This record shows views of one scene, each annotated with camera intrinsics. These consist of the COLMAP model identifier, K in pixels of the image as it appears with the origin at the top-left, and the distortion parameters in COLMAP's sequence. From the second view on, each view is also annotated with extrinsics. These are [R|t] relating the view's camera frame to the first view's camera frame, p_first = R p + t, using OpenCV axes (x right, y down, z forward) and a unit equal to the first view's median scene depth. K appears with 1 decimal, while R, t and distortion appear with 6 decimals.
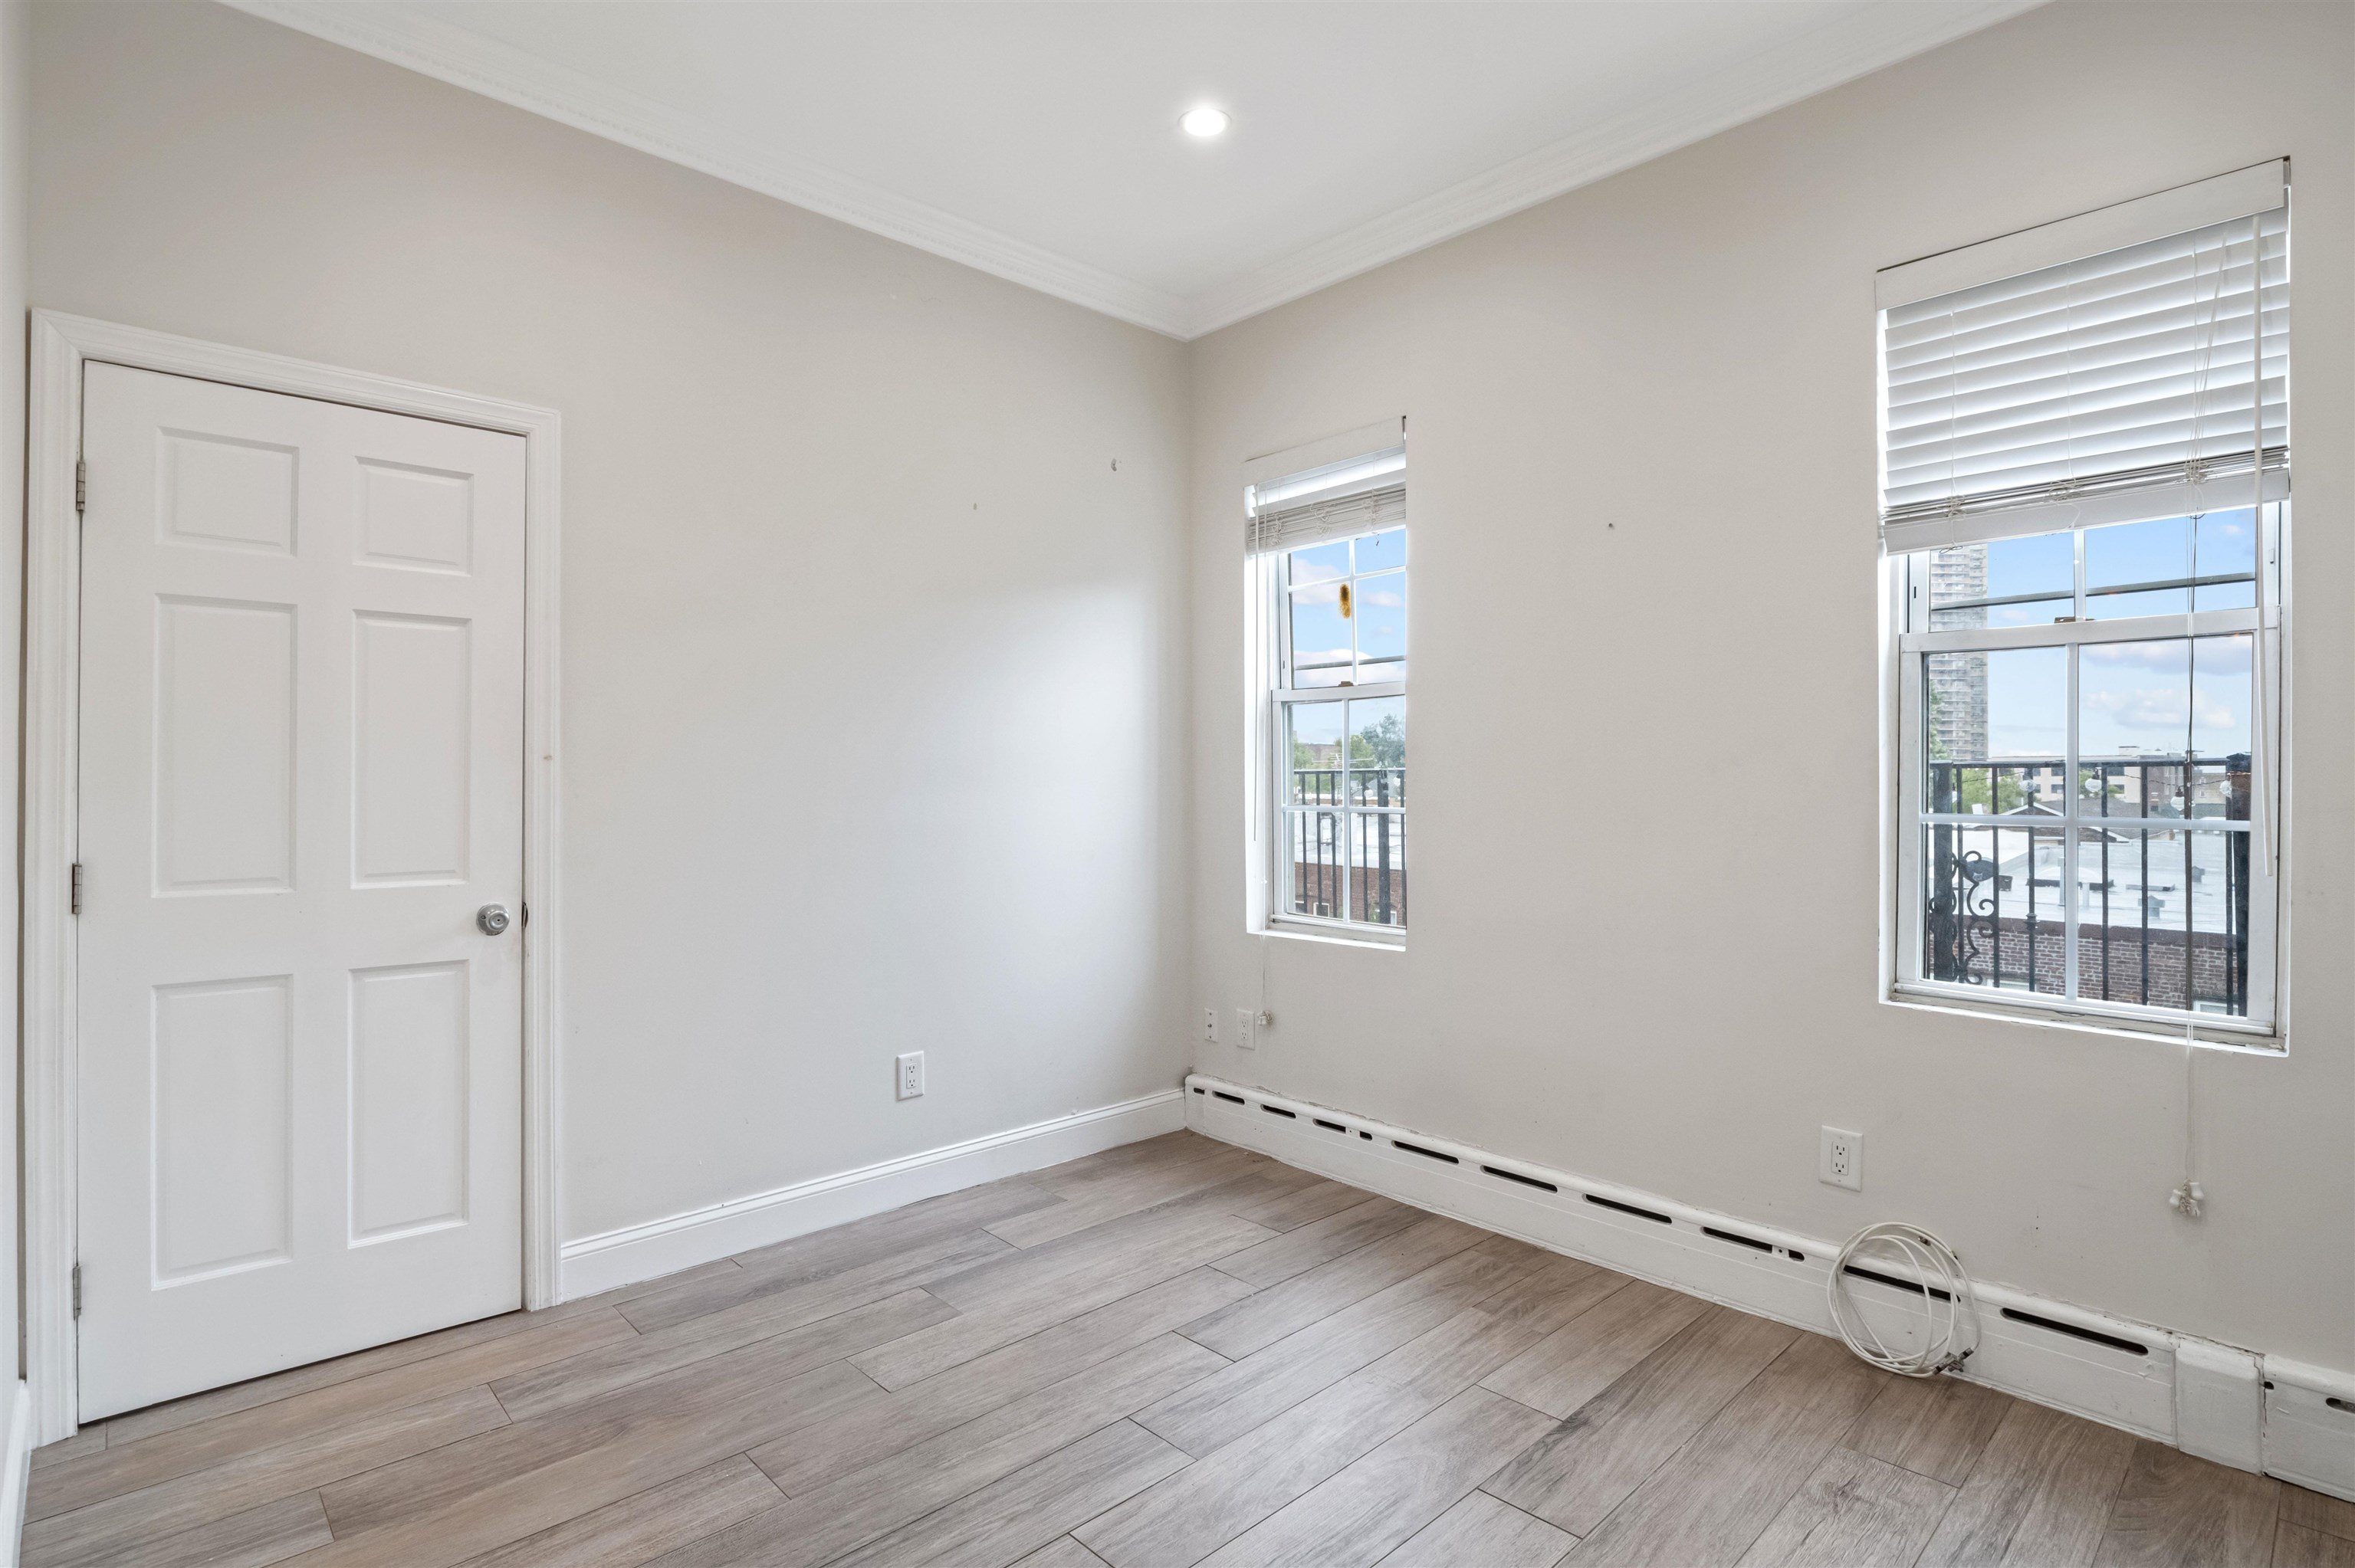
lens RADIAL K [[1143.6, 0, 1170.7], [0, 1143.6, 777.0], [0, 0, 1]] dist [-0.007860, -0.006436]
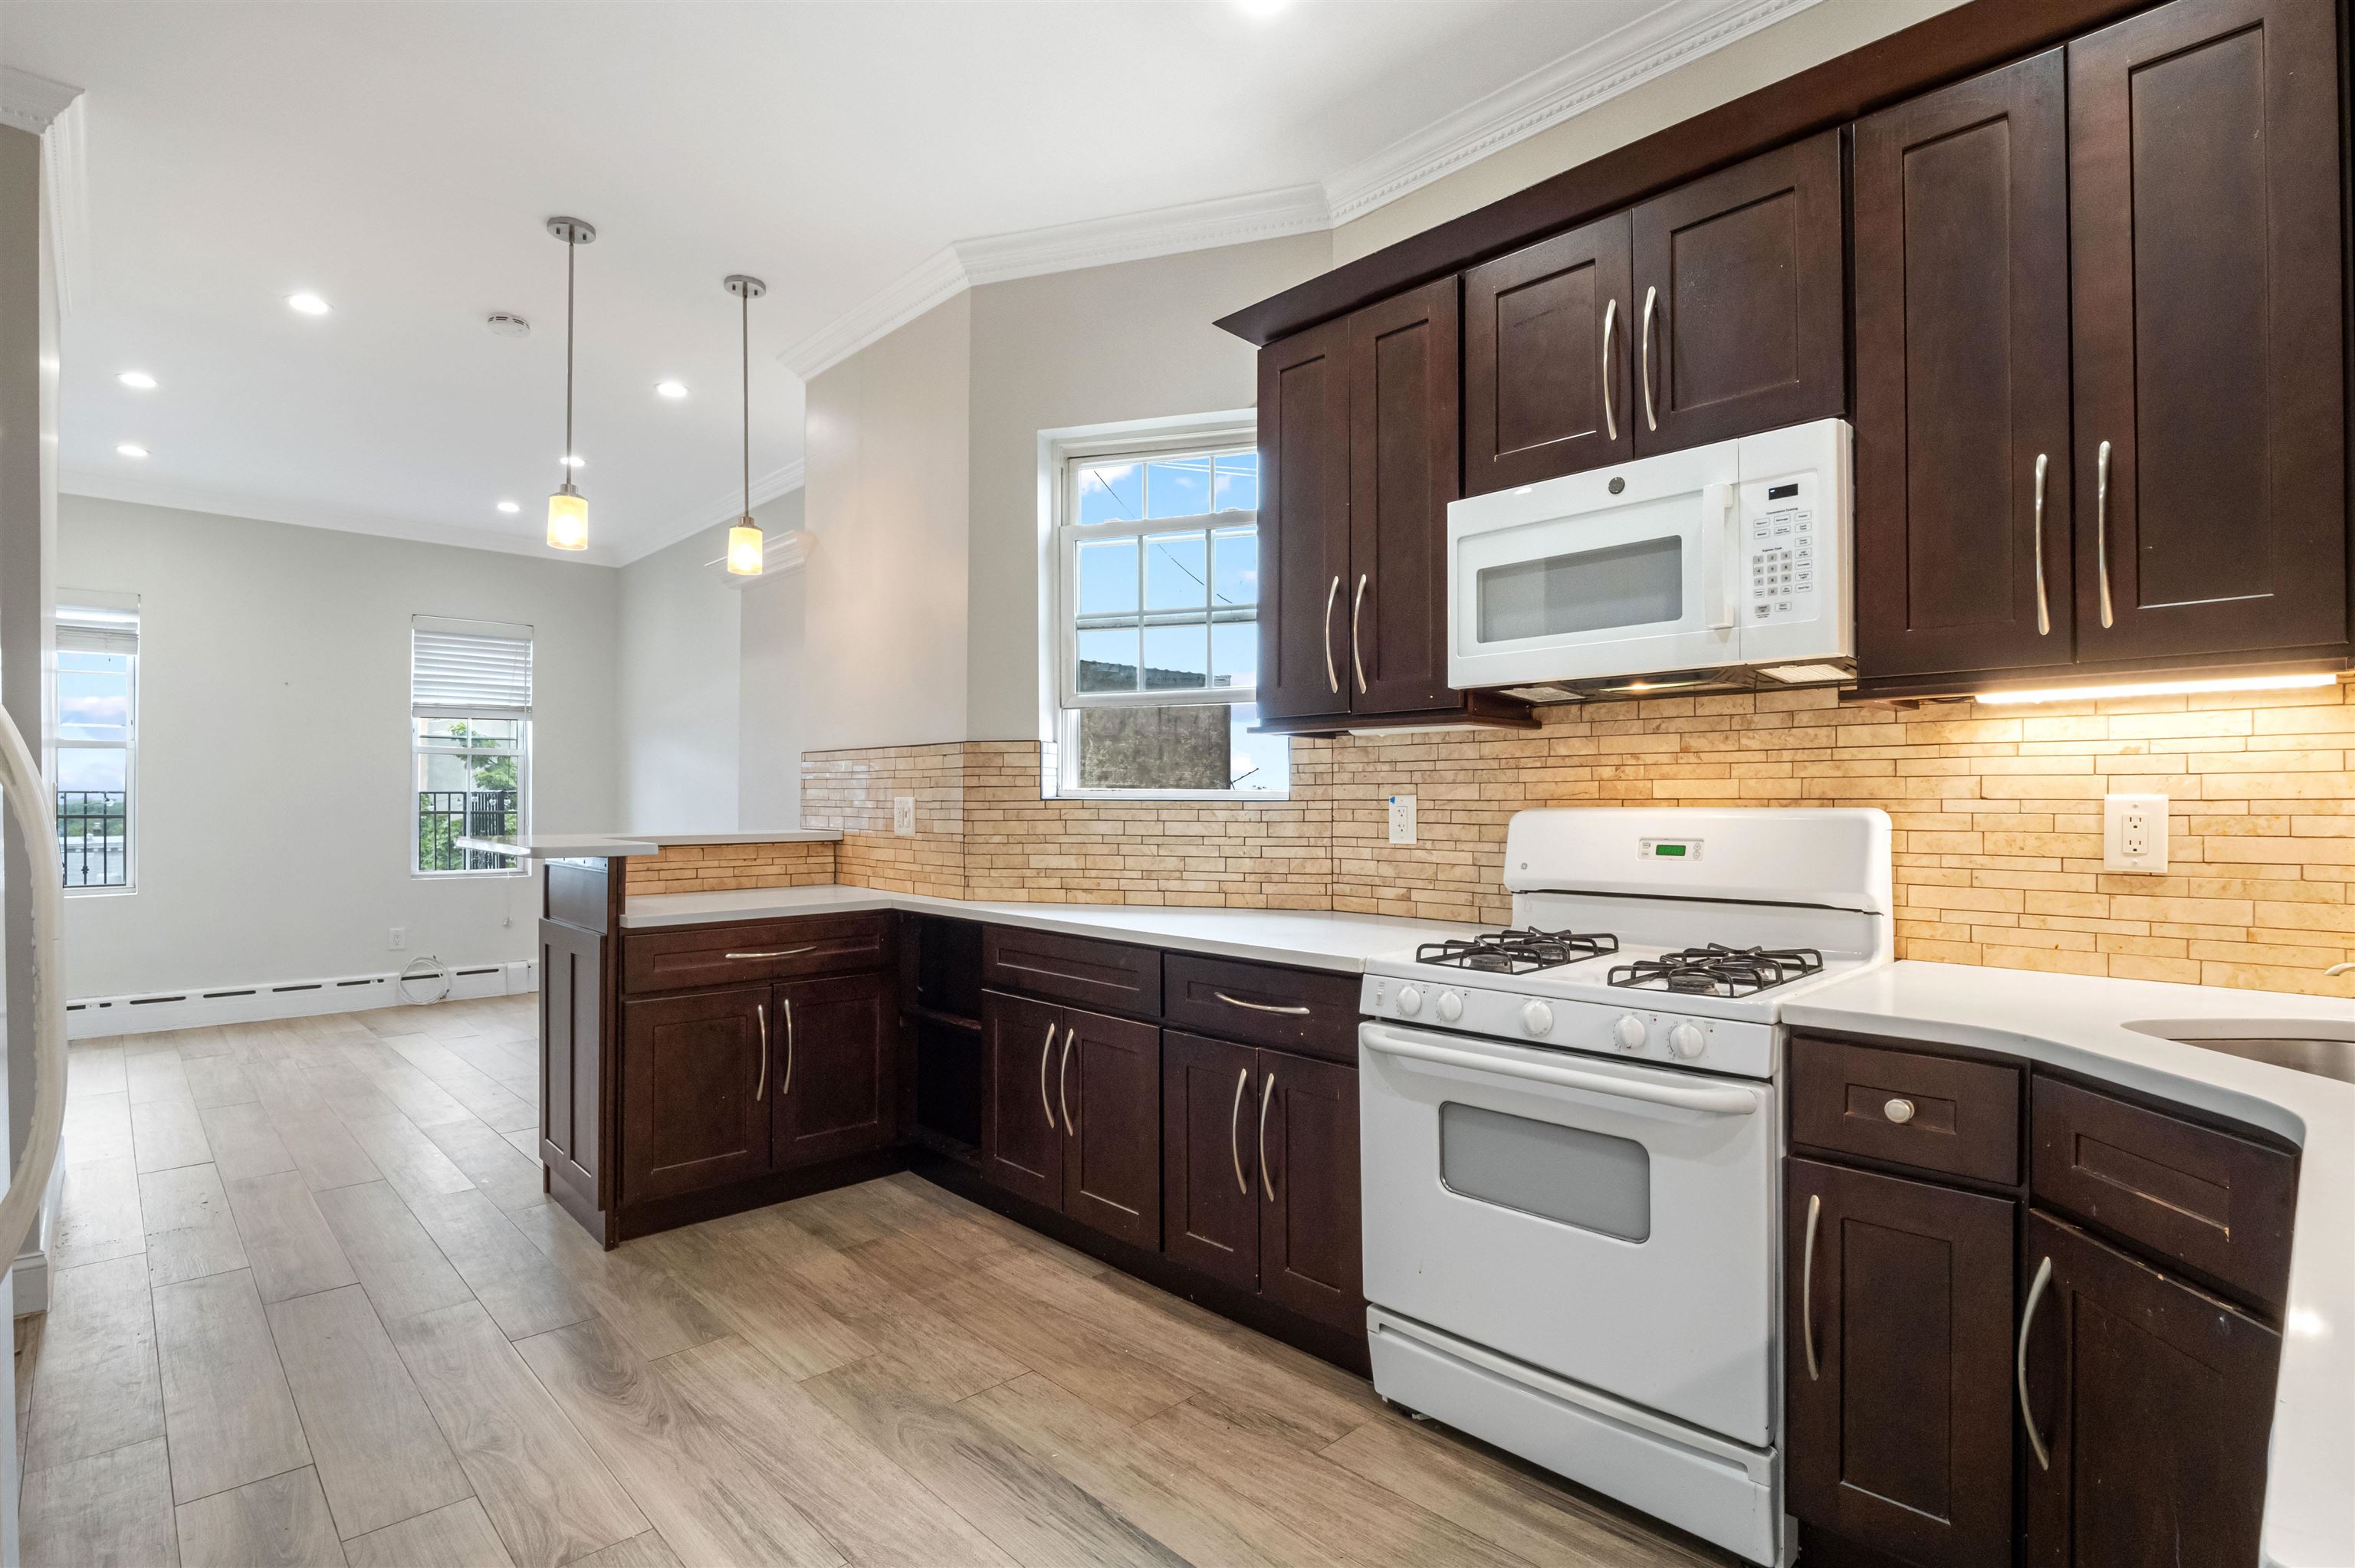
lens RADIAL K [[1143.6, 0, 1170.1], [0, 1143.6, 801.7], [0, 0, 1]] dist [-0.007860, -0.006436]
pose [[-0.008106, 0.003615, 0.999961, -1.899486], [-0.001062, 0.999993, -0.003624, 0.015625], [-0.999967, -0.001091, -0.008102, -0.722034]]
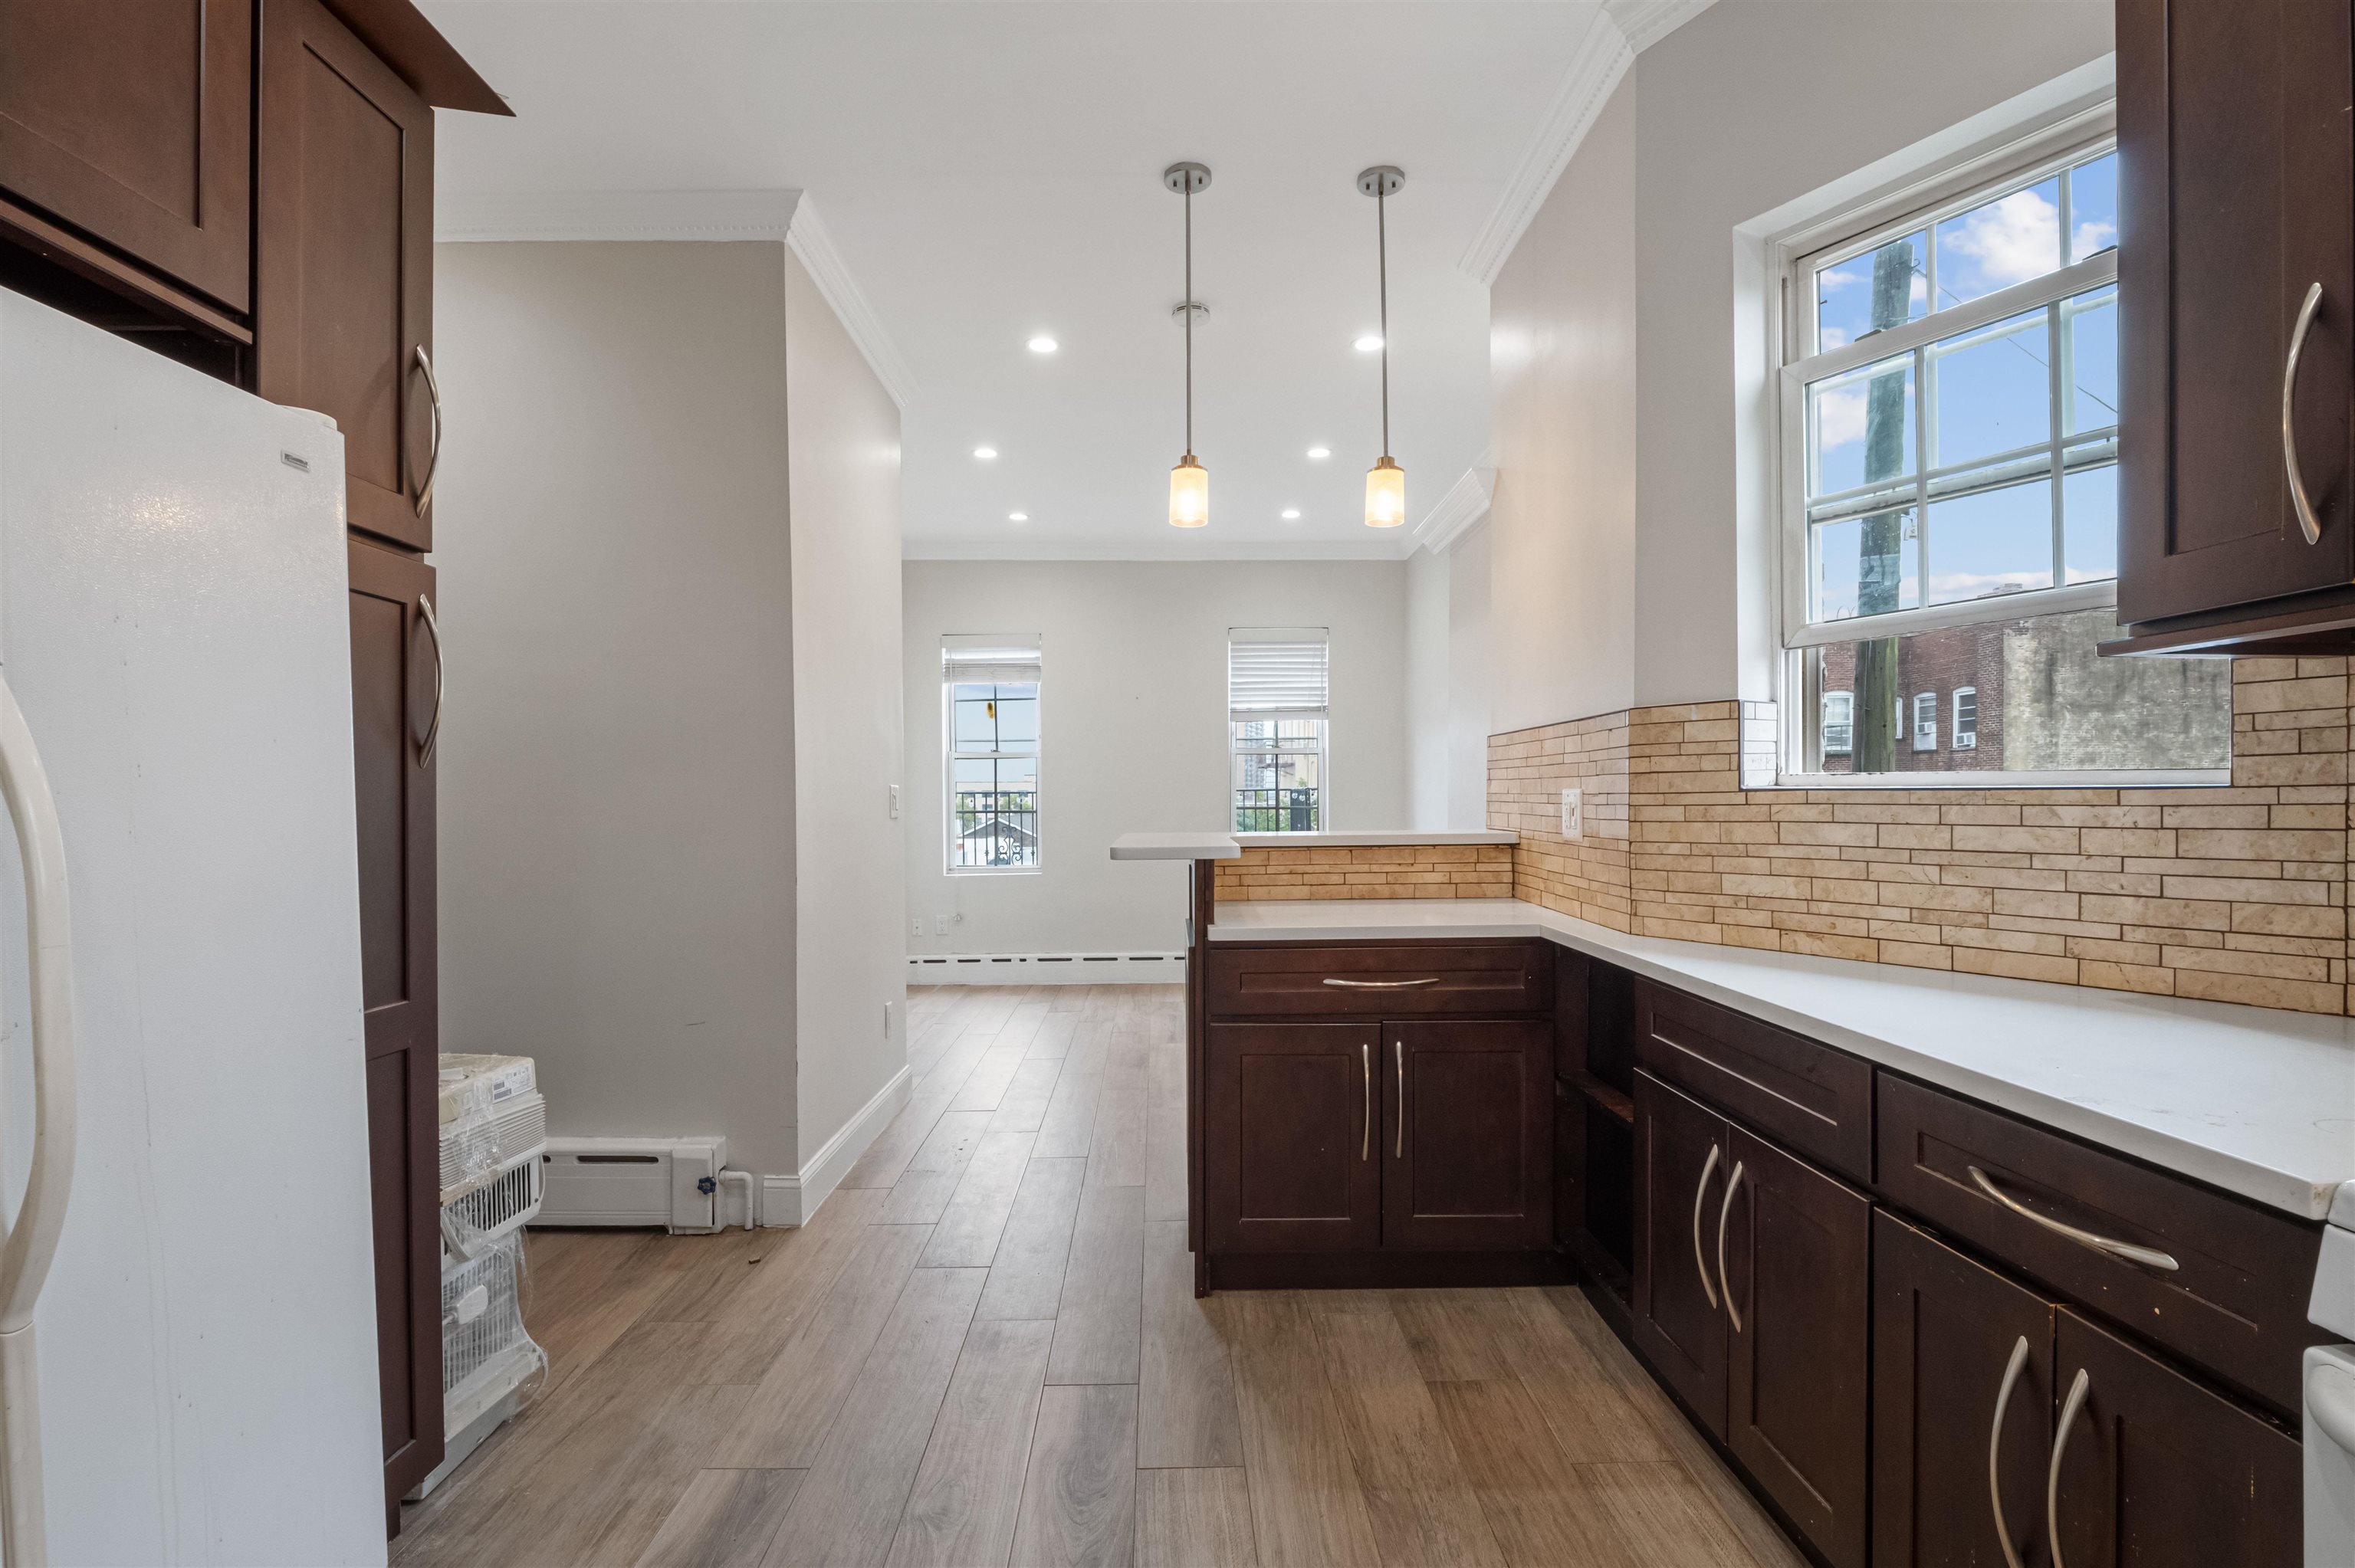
lens RADIAL K [[1143.6, 0, 1172.5], [0, 1143.6, 813.2], [0, 0, 1]] dist [-0.007860, -0.006436]
pose [[0.672552, -0.011047, 0.739968, -1.541111], [0.004978, 0.999933, 0.010404, 0.014903], [-0.740033, -0.003314, 0.672562, -0.836765]]
